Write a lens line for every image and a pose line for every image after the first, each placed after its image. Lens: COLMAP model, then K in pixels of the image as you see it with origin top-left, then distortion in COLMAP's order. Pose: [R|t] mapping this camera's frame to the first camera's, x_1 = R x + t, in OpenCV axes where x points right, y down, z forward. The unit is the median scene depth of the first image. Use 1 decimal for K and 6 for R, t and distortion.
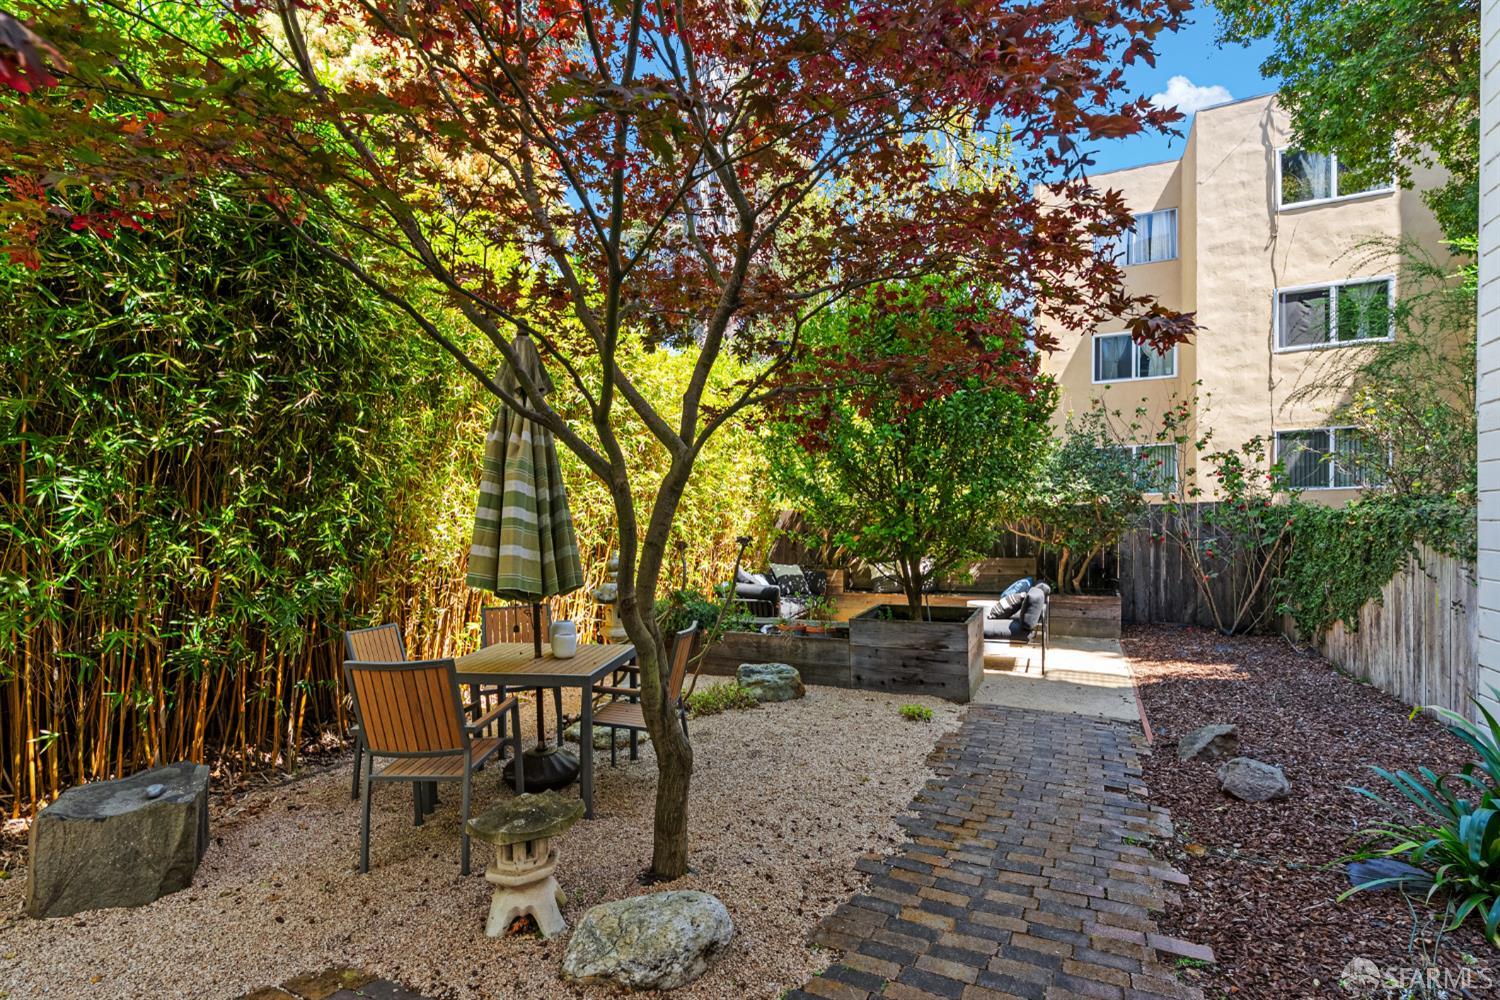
lens RADIAL K [[688.4, 0, 746.0], [0, 688.4, 450.2], [0, 0, 1]] dist [-0.000622, 0.000159]
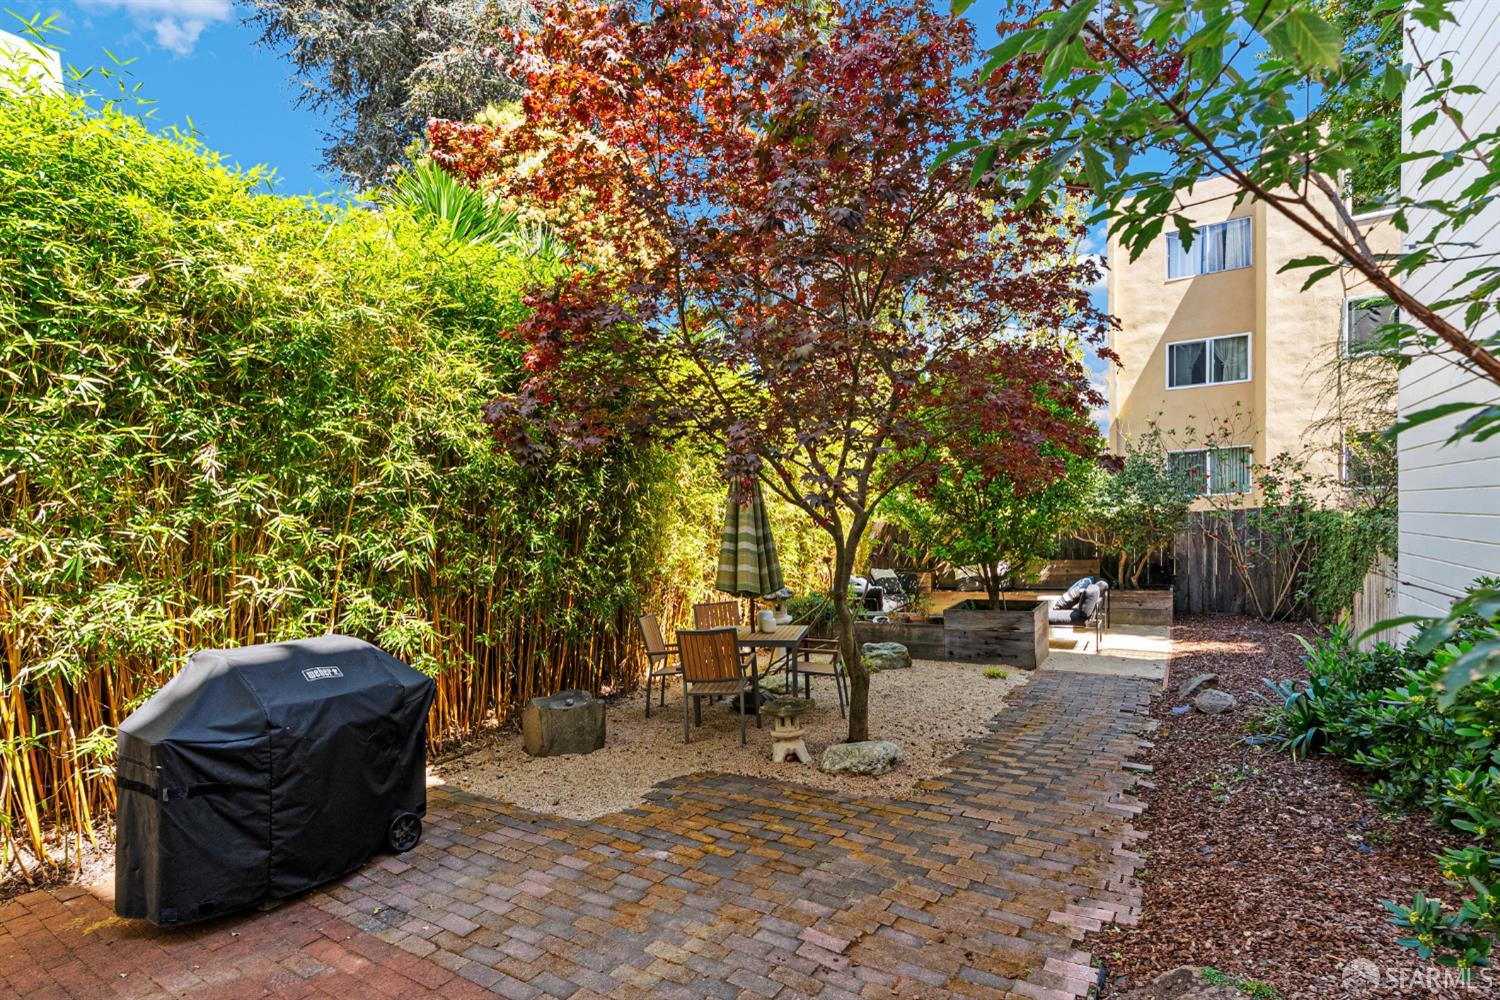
lens RADIAL K [[712.1, 0, 750.0], [0, 712.1, 500.0], [0, 0, 1]] dist [-0.001190, 0.000006]
pose [[0.995751, -0.028061, -0.087703, -0.101892], [0.034117, 0.997079, 0.068335, -0.079080], [0.085529, -0.071037, 0.993800, -0.411861]]
